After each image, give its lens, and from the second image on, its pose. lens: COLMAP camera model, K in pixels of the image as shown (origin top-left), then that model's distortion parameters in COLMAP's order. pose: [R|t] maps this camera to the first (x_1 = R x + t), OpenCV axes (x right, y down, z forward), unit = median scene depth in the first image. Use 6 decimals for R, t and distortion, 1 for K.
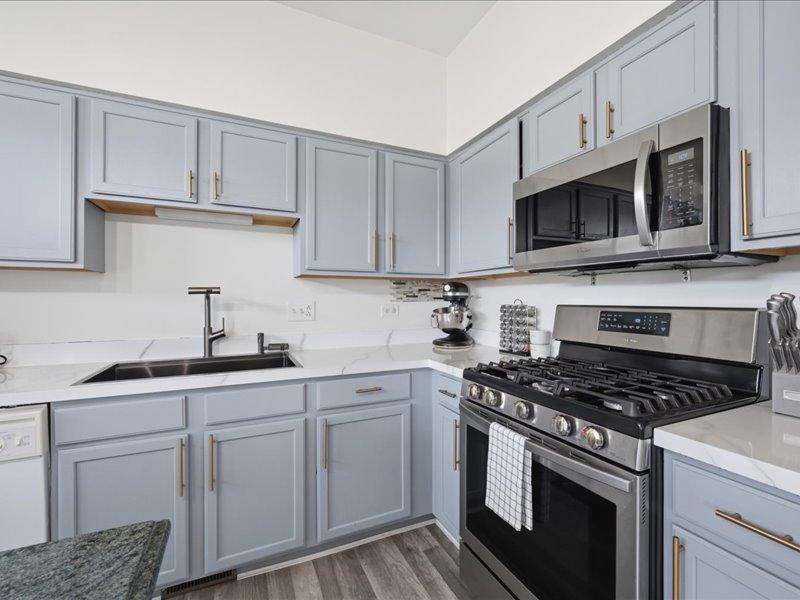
lens RADIAL K [[352.7, 0, 402.9], [0, 352.7, 298.5], [0, 0, 1]] dist [-0.006893, 0.000423]
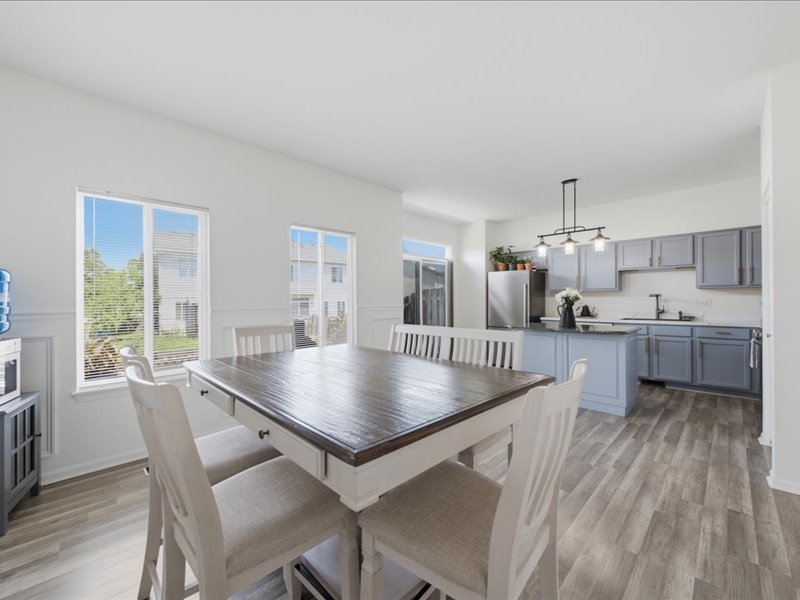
lens RADIAL K [[326.6, 0, 402.3], [0, 326.6, 300.9], [0, 0, 1]] dist [0.000162, 0.000648]
pose [[0.343004, 0.000183, -0.939334, 1.365182], [0.007105, 0.999971, 0.002789, 0.000920], [0.939307, -0.007630, 0.342992, -2.057515]]
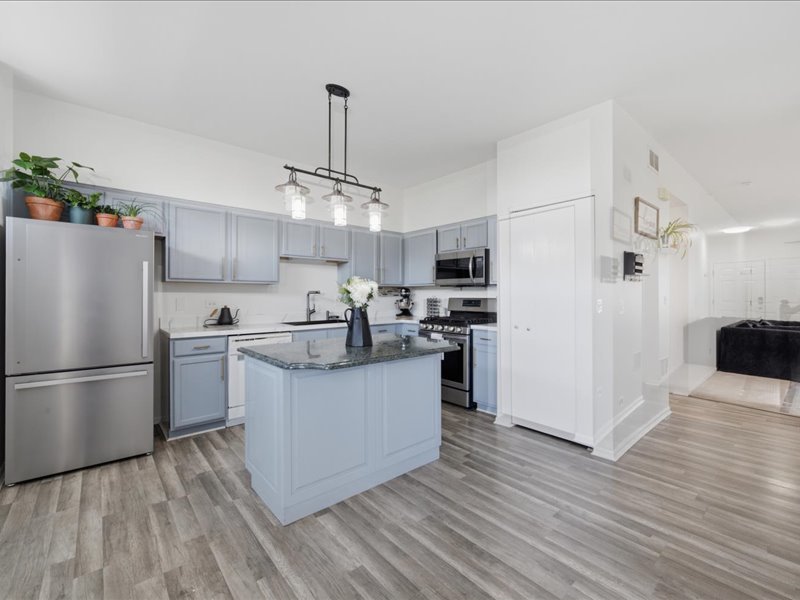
lens RADIAL K [[352.7, 0, 385.9], [0, 352.7, 295.4], [0, 0, 1]] dist [-0.006893, 0.000423]
pose [[0.967229, -0.000647, 0.253905, -0.737476], [0.000546, 1.000000, 0.000469, -0.002073], [-0.253905, -0.000315, 0.967229, -1.537260]]
